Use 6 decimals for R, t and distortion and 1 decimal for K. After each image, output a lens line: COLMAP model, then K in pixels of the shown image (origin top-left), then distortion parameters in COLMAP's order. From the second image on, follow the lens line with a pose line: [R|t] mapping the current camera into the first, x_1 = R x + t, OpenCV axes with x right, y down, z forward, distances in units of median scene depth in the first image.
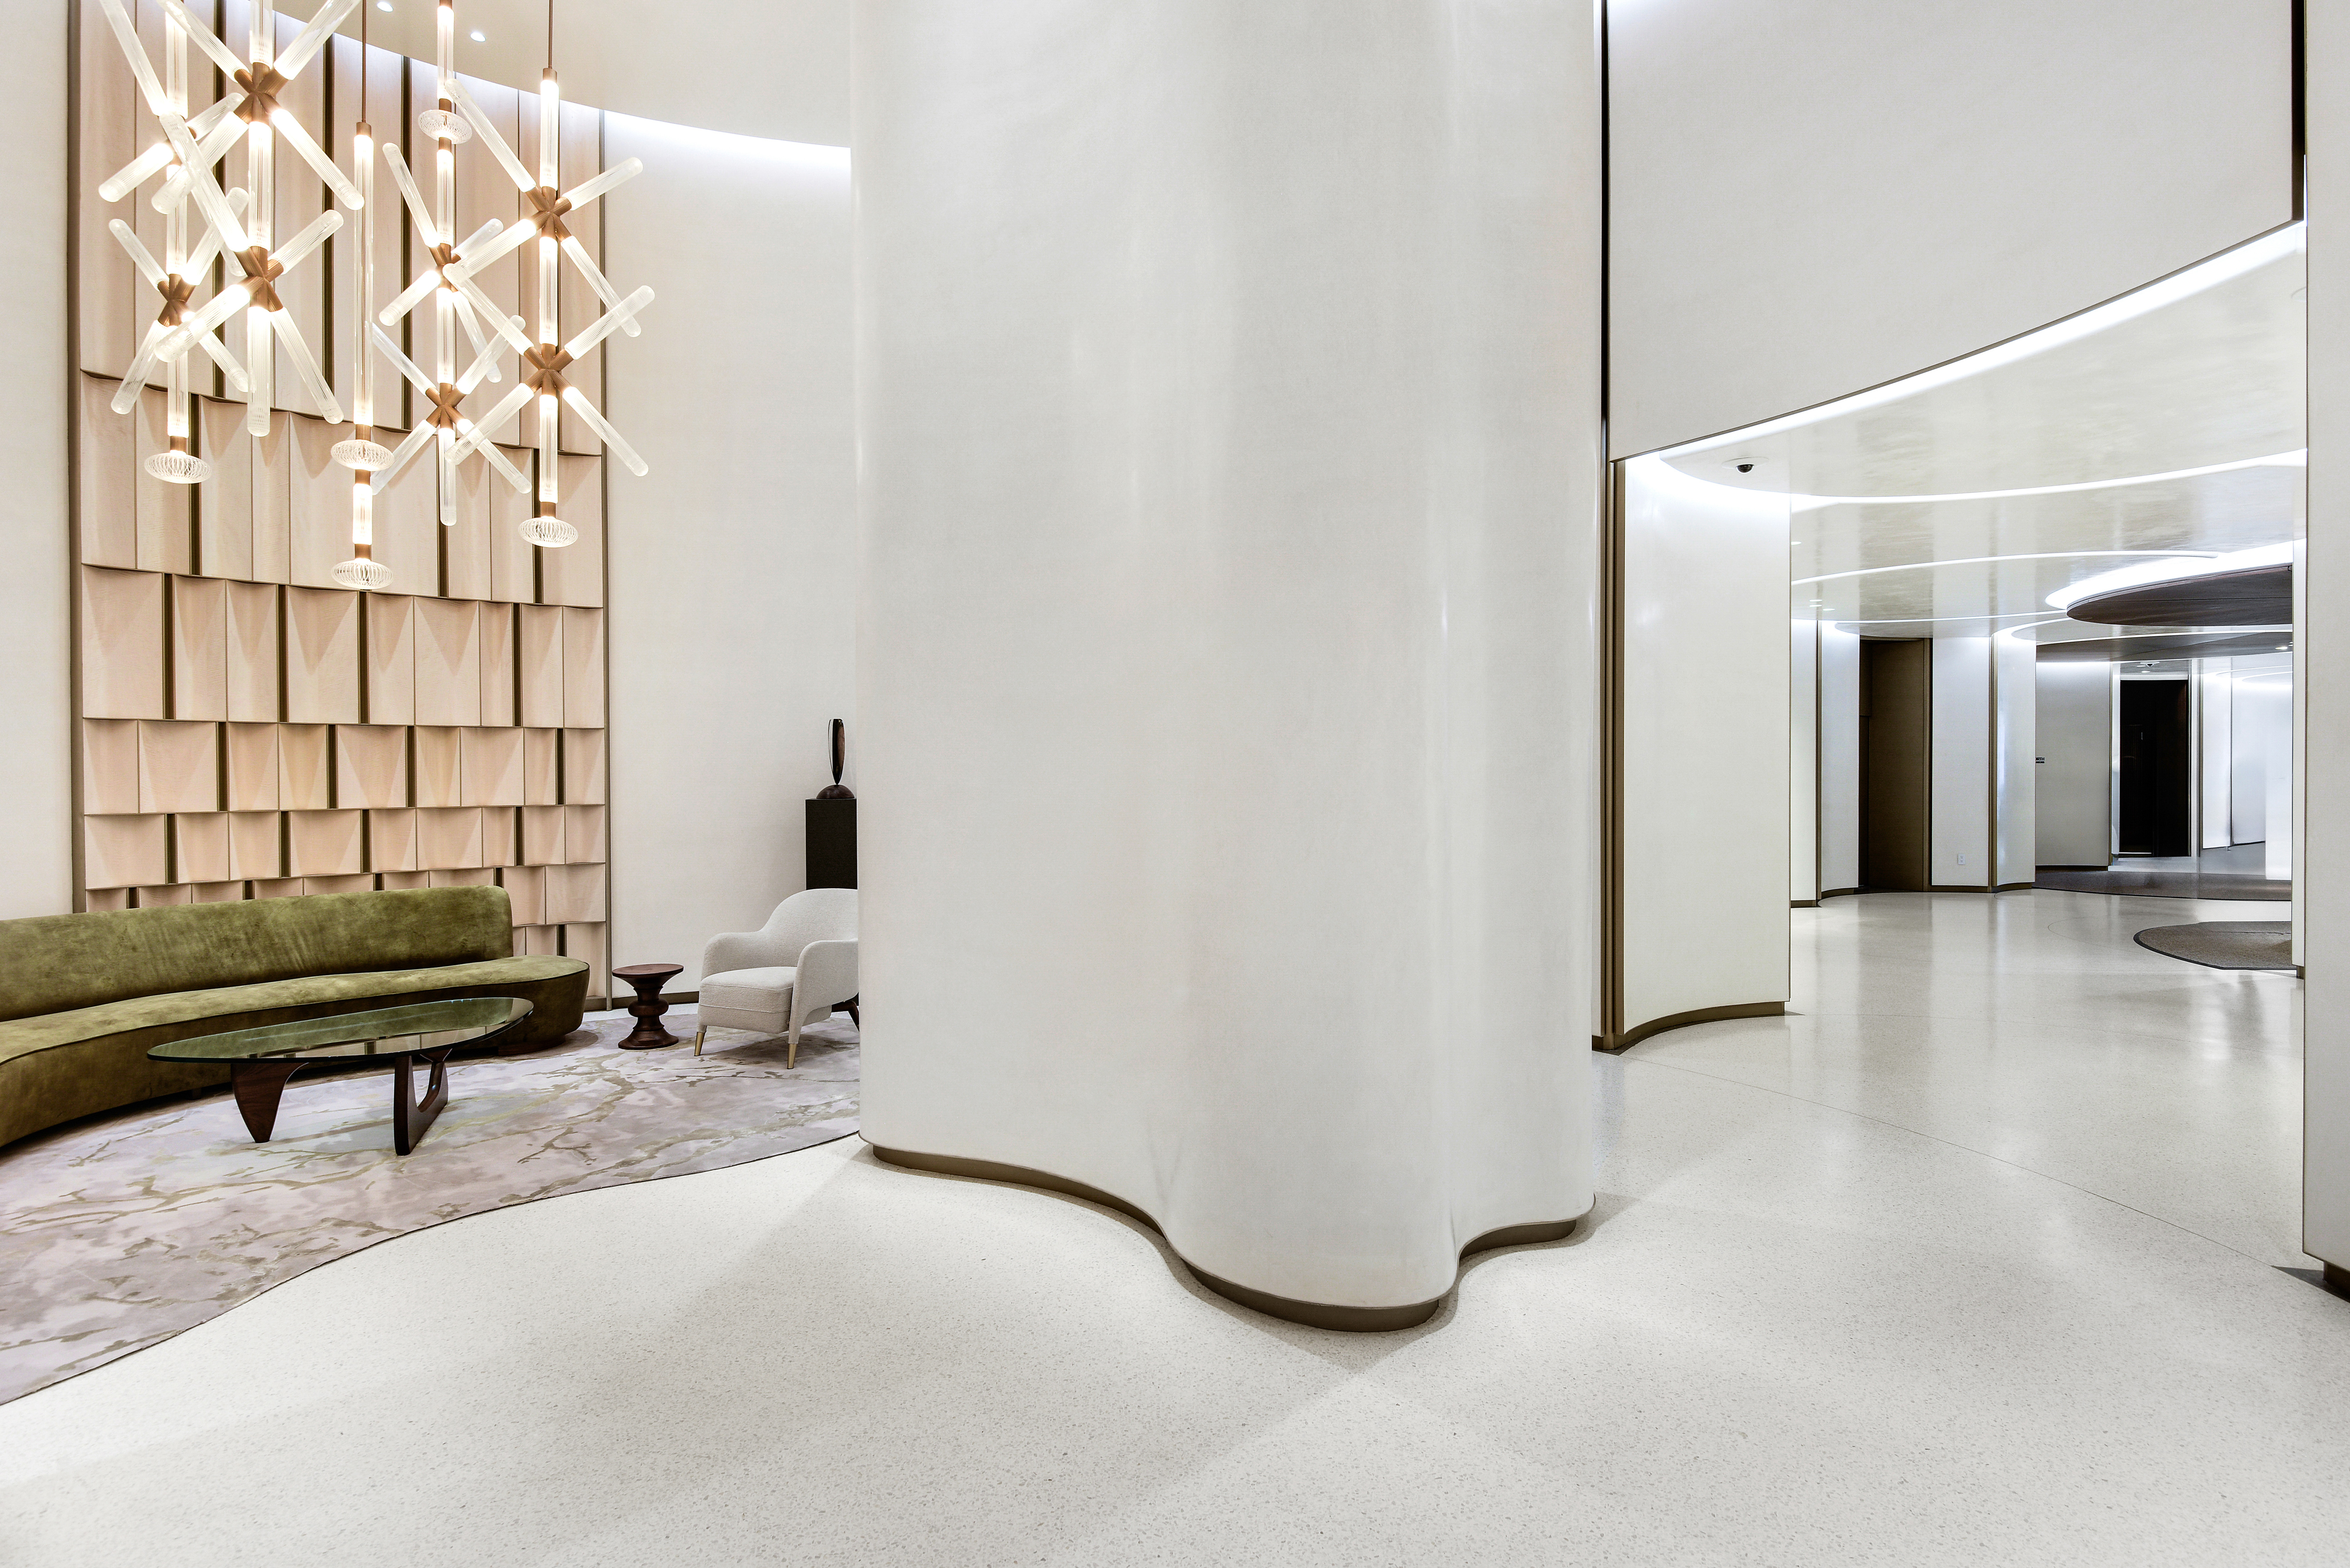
lens RADIAL K [[1329.1, 0, 1175.6], [0, 1329.1, 762.9], [0, 0, 1]] dist [-0.009121, -0.001955]
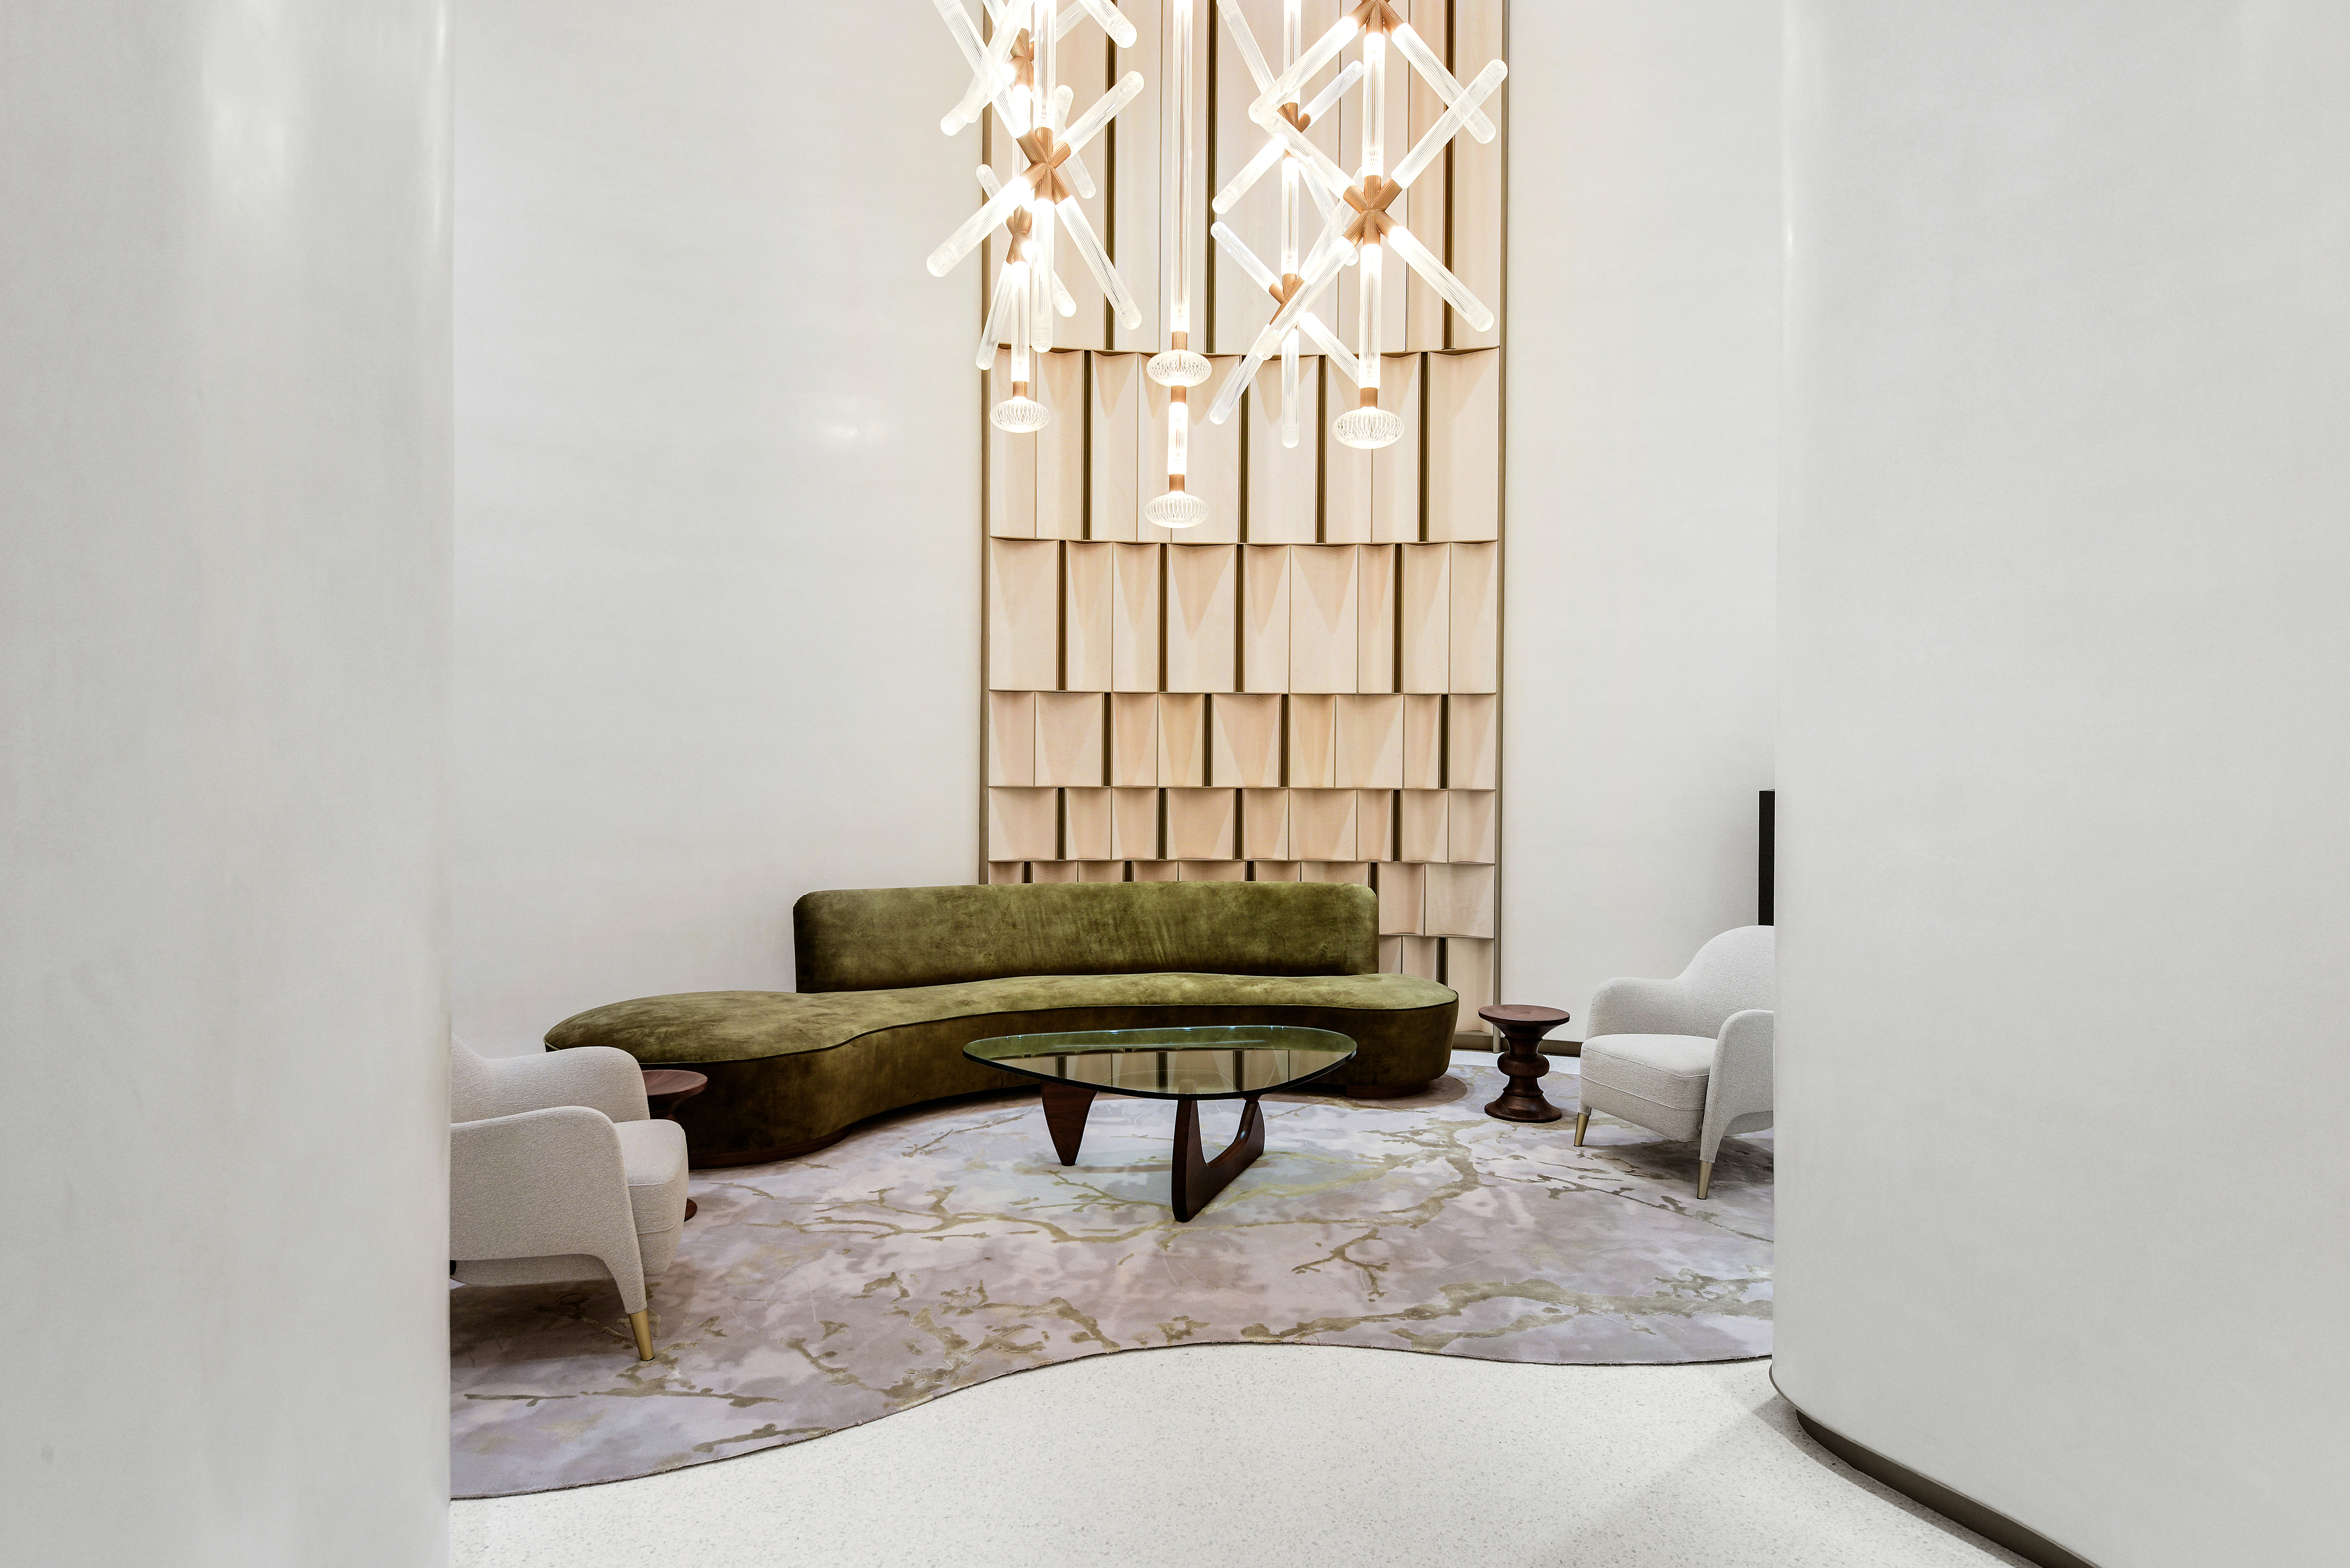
lens RADIAL K [[1329.1, 0, 1175.6], [0, 1329.1, 762.9], [0, 0, 1]] dist [-0.009121, -0.001955]
pose [[0.722649, 0.016935, -0.691008, -0.027060], [-0.005663, 0.999811, 0.018582, 0.001871], [0.691192, -0.009515, 0.722608, 0.351865]]
